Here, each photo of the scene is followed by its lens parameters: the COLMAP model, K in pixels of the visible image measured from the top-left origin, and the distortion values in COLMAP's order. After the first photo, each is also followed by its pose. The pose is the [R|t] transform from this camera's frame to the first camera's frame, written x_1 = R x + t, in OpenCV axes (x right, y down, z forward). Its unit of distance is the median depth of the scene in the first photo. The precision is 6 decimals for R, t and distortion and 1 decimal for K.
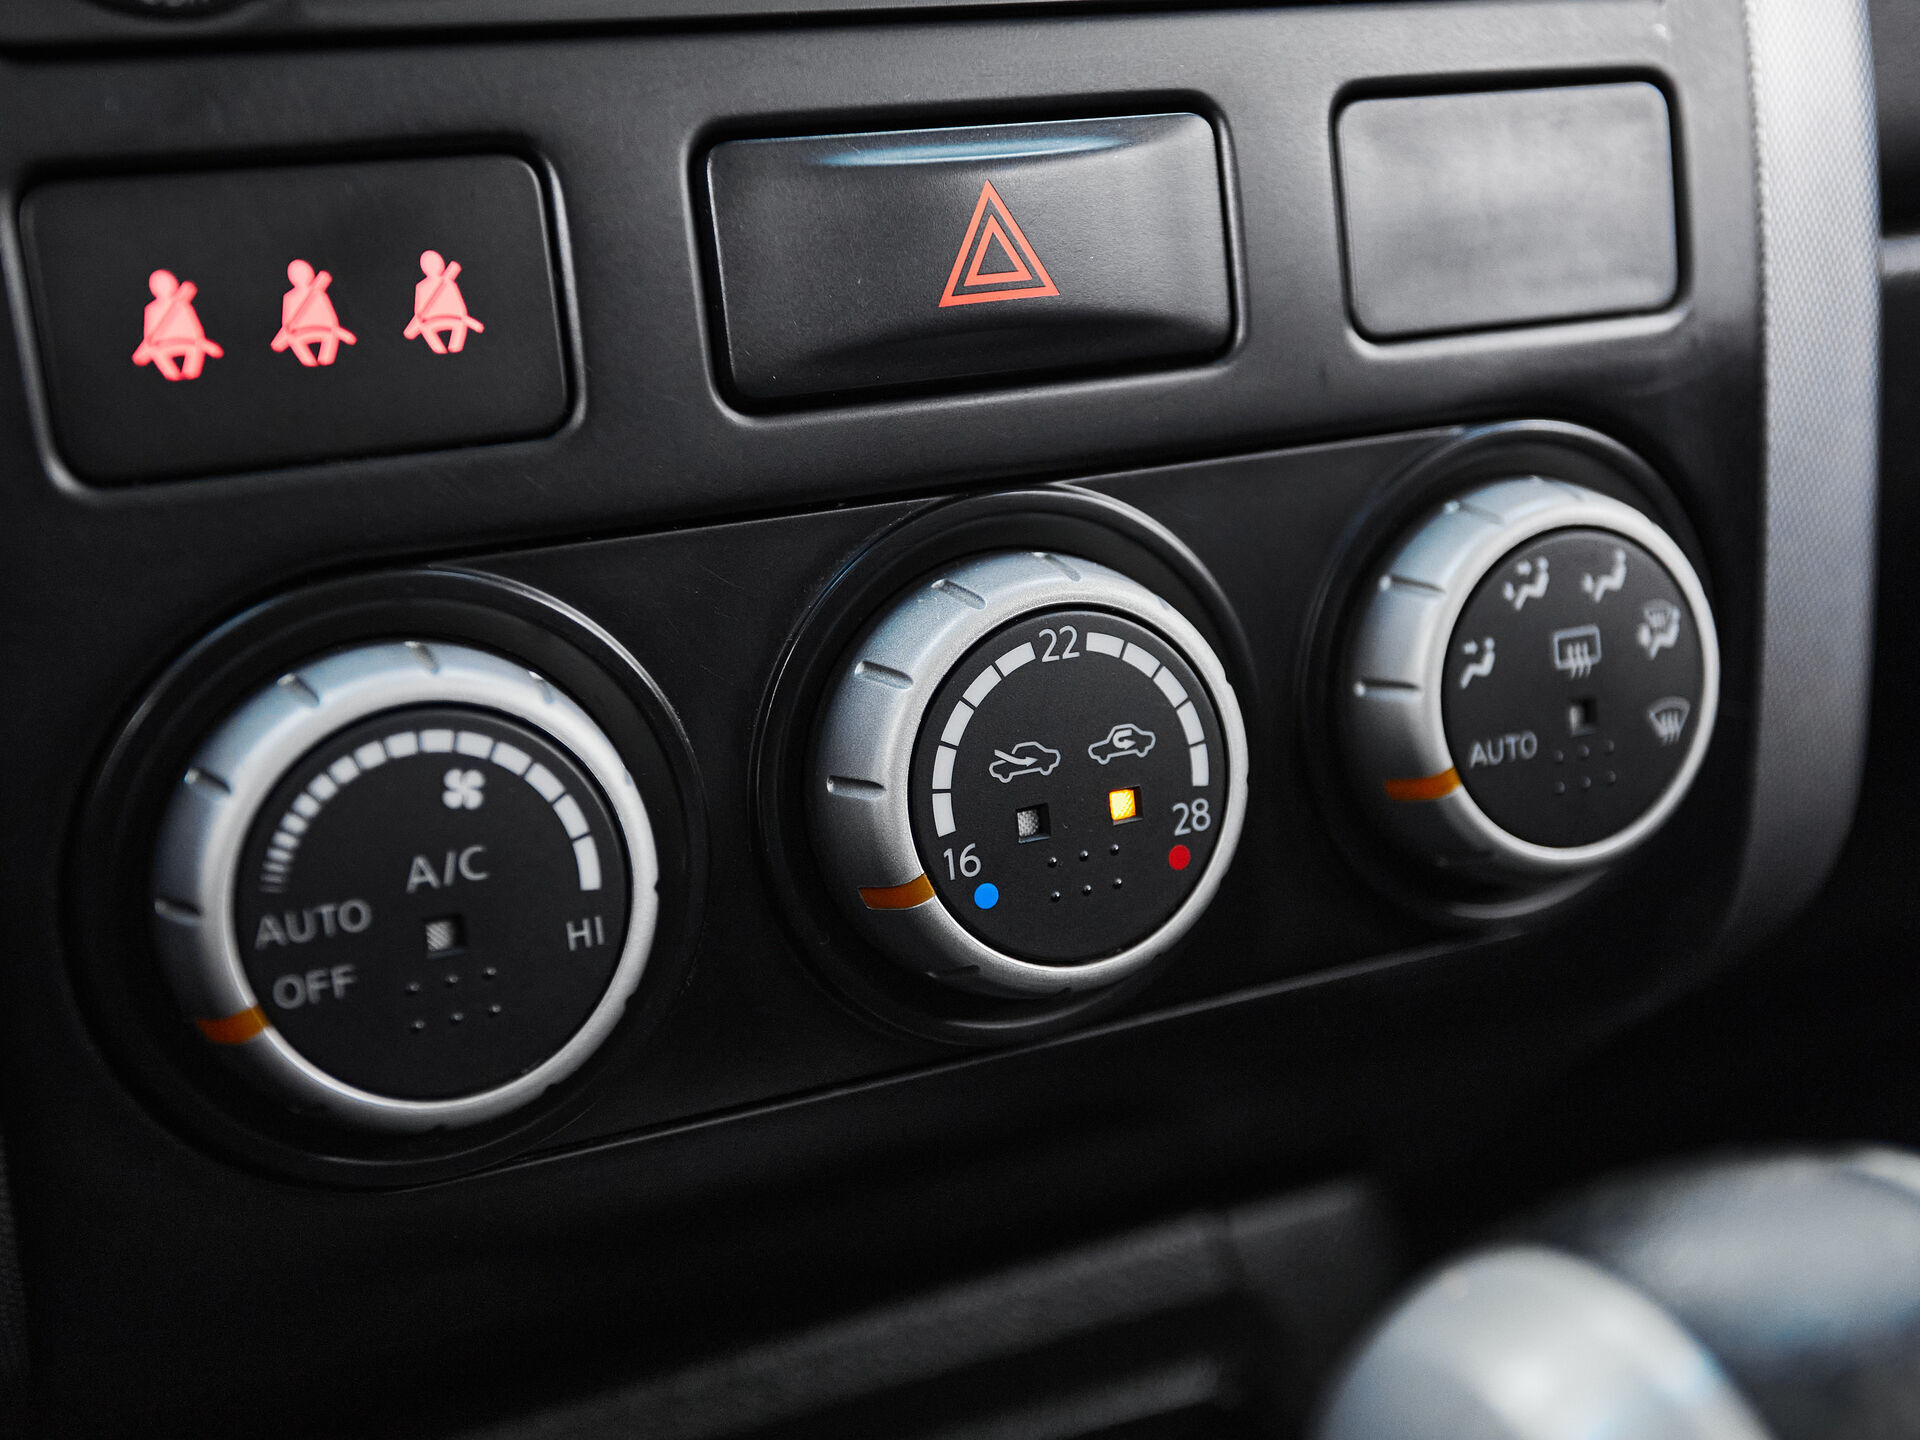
lens RADIAL K [[2549.1, 0, 962.6], [0, 2549.1, 735.9], [0, 0, 1]] dist [0.044981, 0.000000]
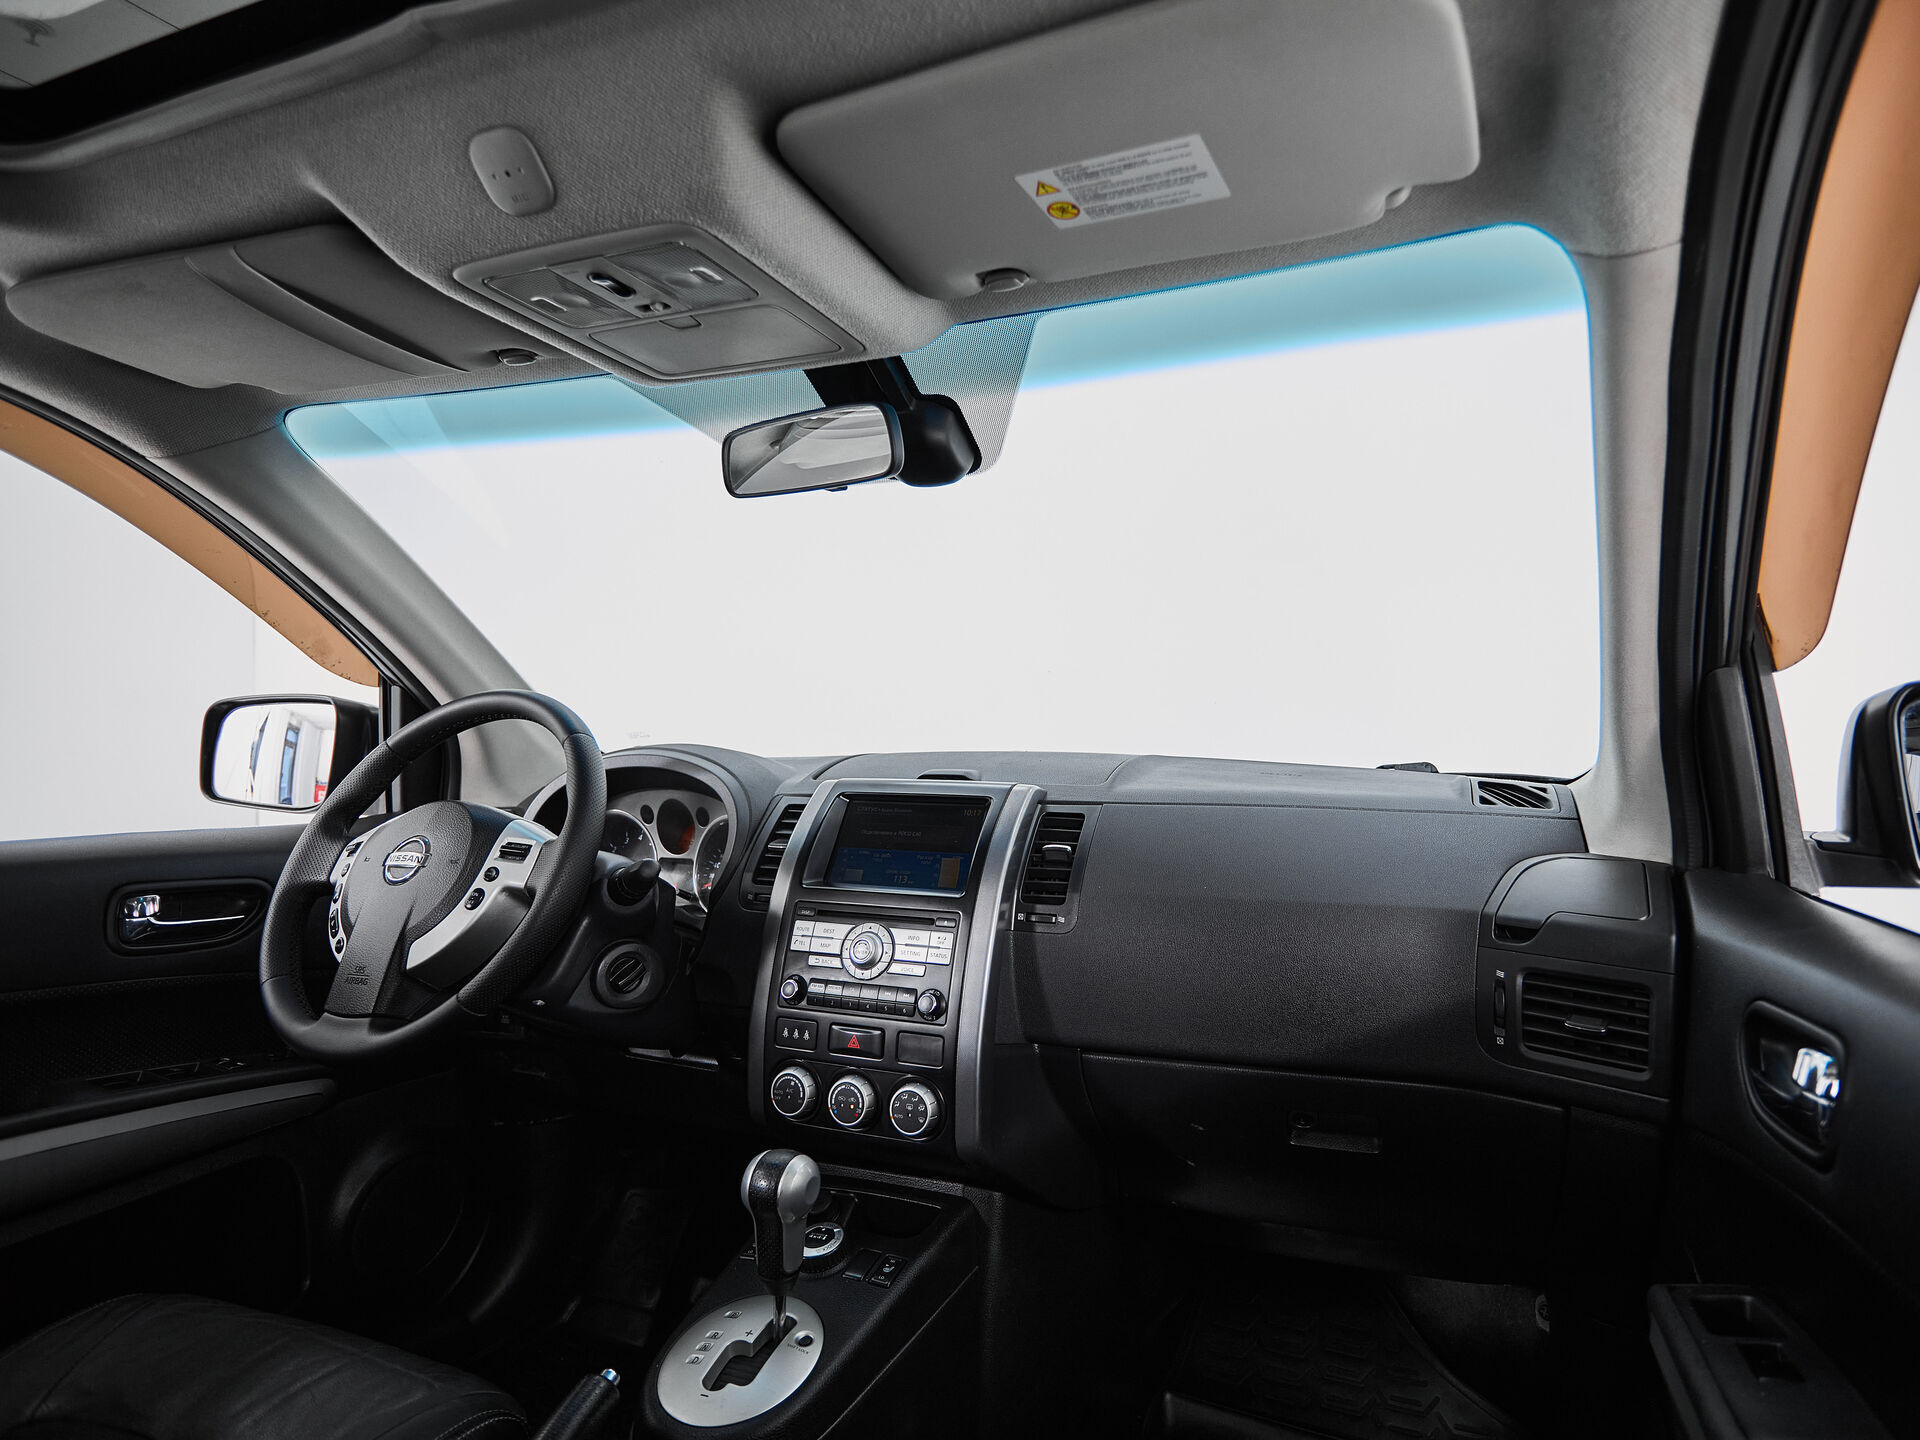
lens RADIAL K [[996.9, 0, 1063.7], [0, 996.9, 724.7], [0, 0, 1]] dist [-0.000685, -0.006312]
pose [[0.694649, 0.050326, -0.717586, 3.131247], [-0.221093, 0.964201, -0.146405, -0.952919], [0.684529, 0.260353, 0.680908, -1.278323]]
